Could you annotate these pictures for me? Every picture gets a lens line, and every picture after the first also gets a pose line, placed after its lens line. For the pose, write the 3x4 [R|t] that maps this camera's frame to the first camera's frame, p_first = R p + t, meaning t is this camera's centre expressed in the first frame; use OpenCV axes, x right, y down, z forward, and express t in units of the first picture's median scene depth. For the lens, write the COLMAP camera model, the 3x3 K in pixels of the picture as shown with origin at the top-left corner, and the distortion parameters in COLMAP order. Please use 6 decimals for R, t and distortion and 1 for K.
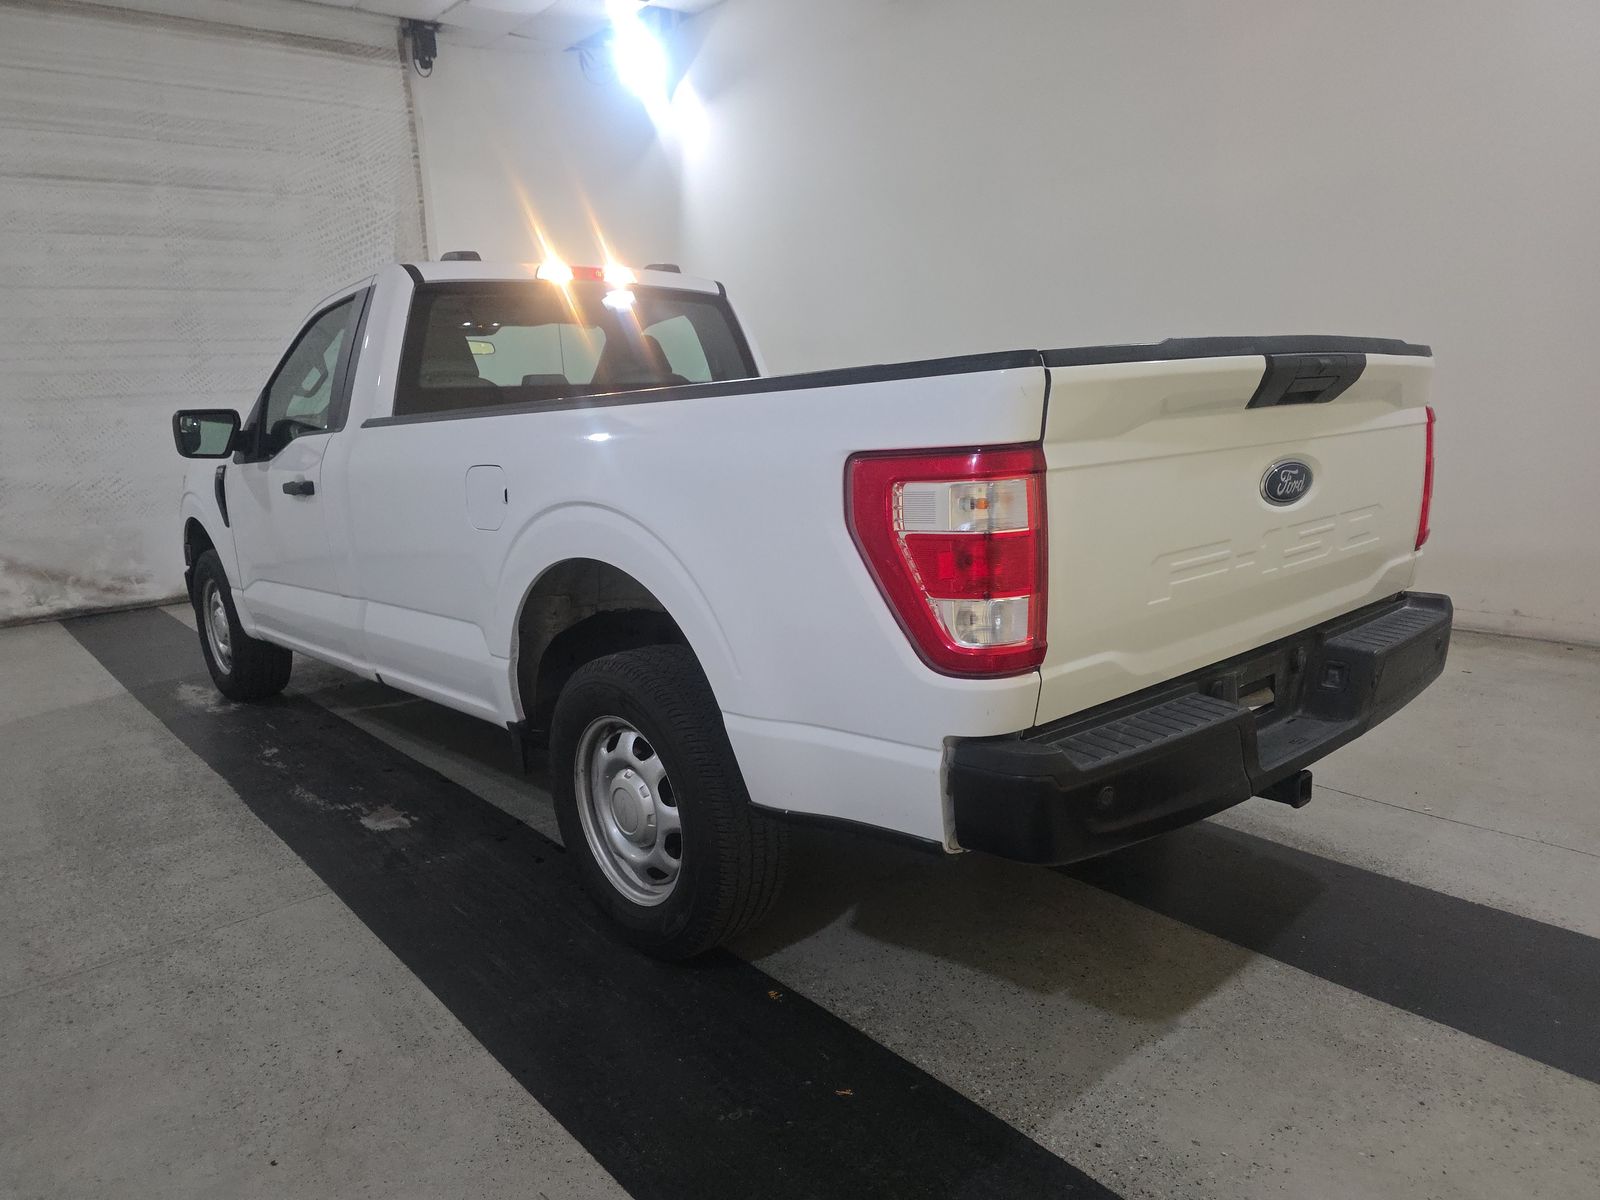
lens RADIAL K [[1097.8, 0, 811.9], [0, 1097.8, 613.7], [0, 0, 1]] dist [0.043316, -0.037794]
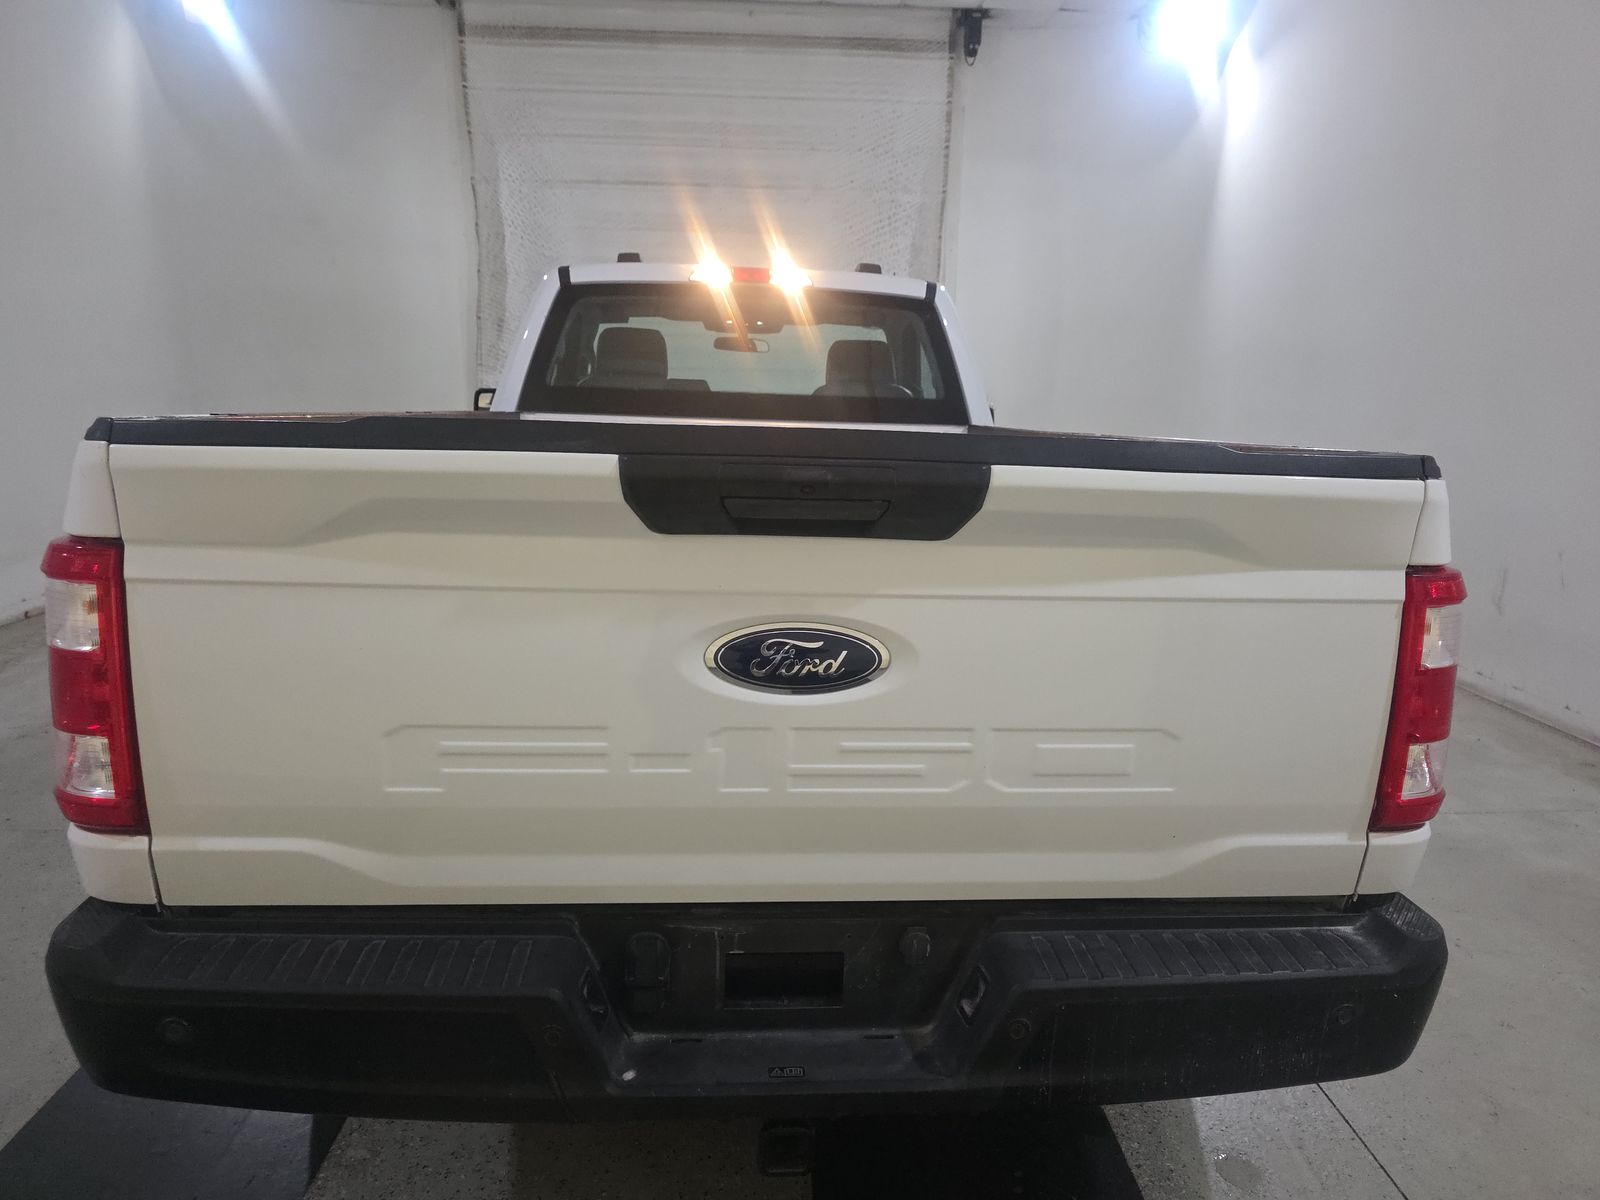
lens RADIAL K [[1097.8, 0, 816.9], [0, 1097.8, 601.8], [0, 0, 1]] dist [0.043316, -0.037794]
pose [[0.790091, 0.186301, -0.583993, 0.421953], [-0.181702, 0.981059, 0.067144, -0.103254], [0.585440, 0.053063, 0.808977, 0.274332]]
